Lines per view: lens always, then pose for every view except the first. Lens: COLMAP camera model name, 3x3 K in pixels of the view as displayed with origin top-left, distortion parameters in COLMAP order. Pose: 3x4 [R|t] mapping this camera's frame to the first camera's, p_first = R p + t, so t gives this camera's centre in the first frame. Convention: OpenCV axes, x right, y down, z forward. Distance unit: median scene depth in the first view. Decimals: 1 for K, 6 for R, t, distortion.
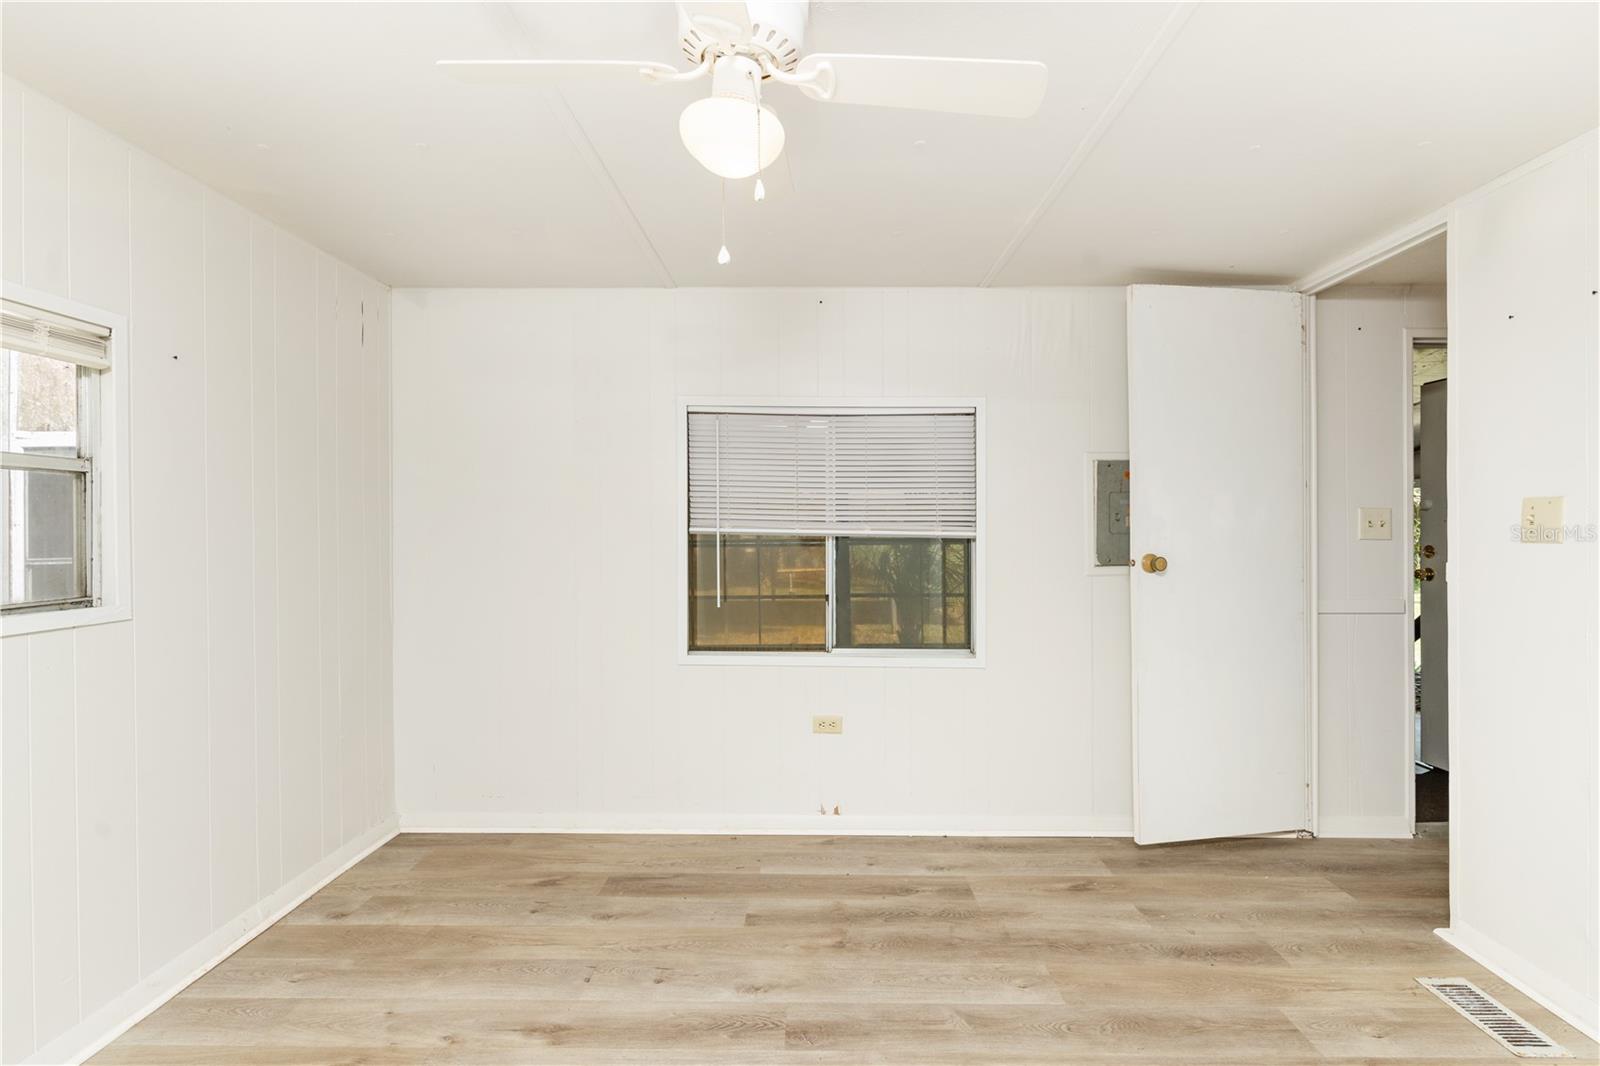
lens RADIAL K [[774.2, 0, 805.6], [0, 774.2, 530.5], [0, 0, 1]] dist [0.002897, 0.000431]
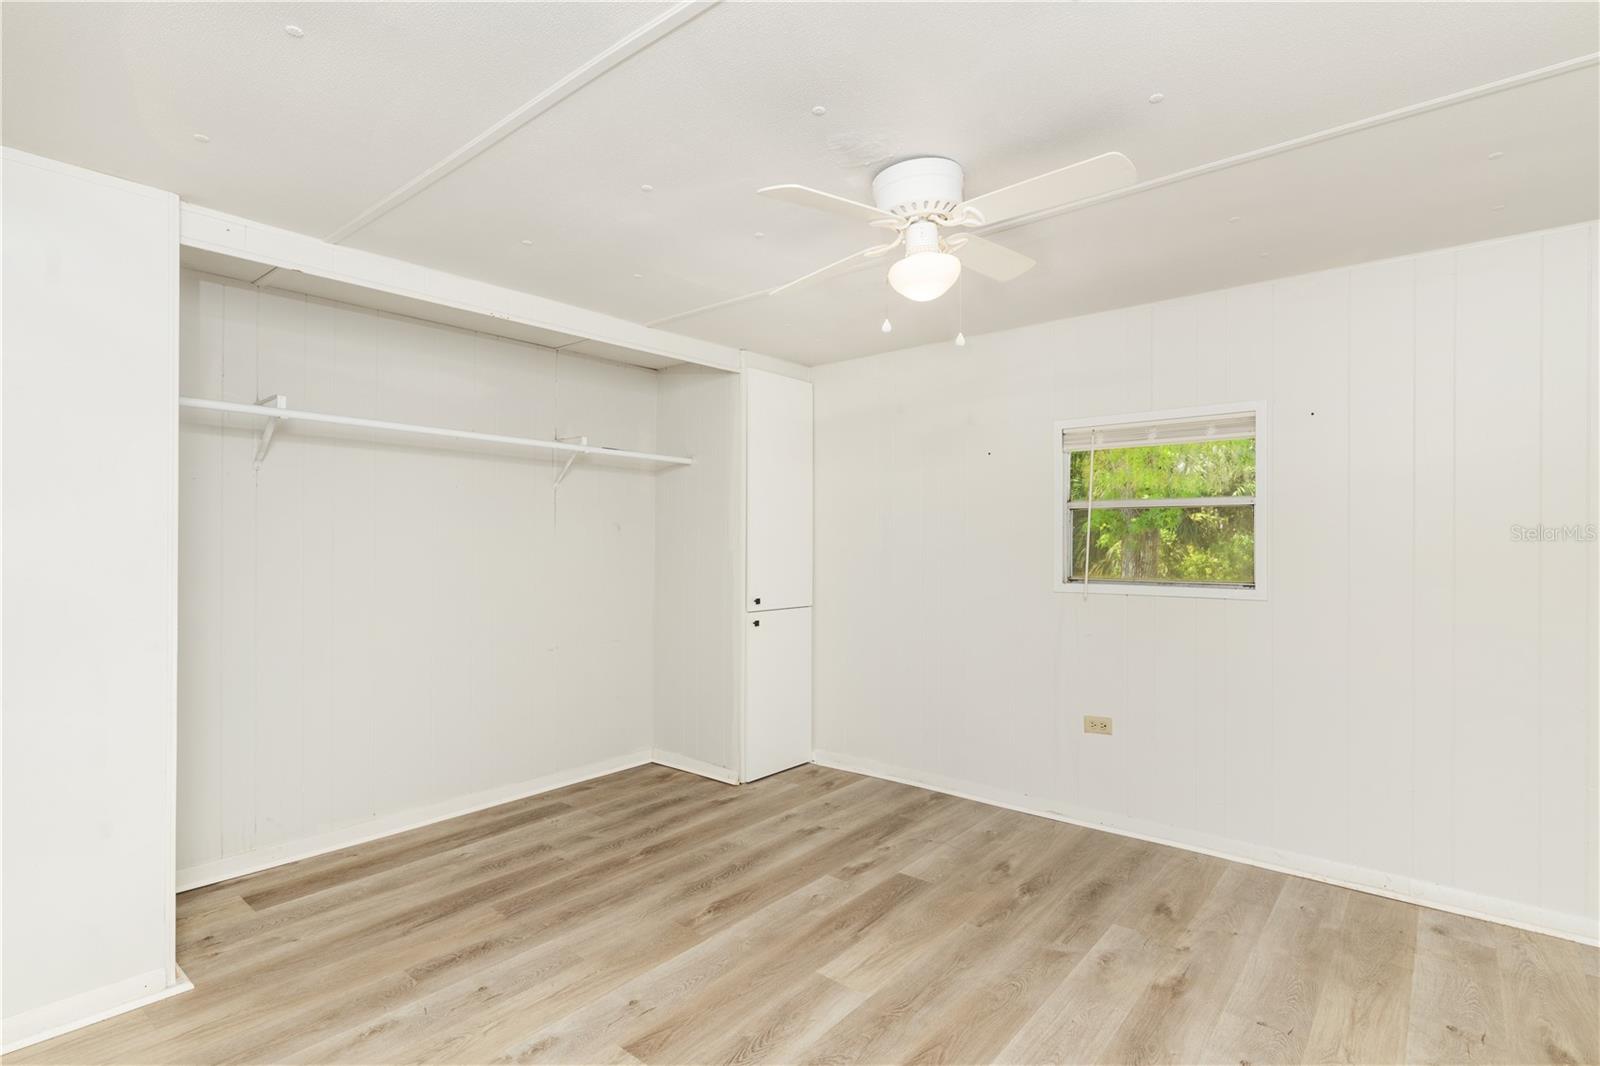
lens RADIAL K [[774.2, 0, 804.3], [0, 774.2, 539.6], [0, 0, 1]] dist [0.002897, 0.000431]
pose [[-0.653868, -0.005902, -0.756586, 0.776866], [0.001093, 0.999961, -0.008744, 0.009441], [0.756608, -0.006544, -0.653836, 1.194288]]
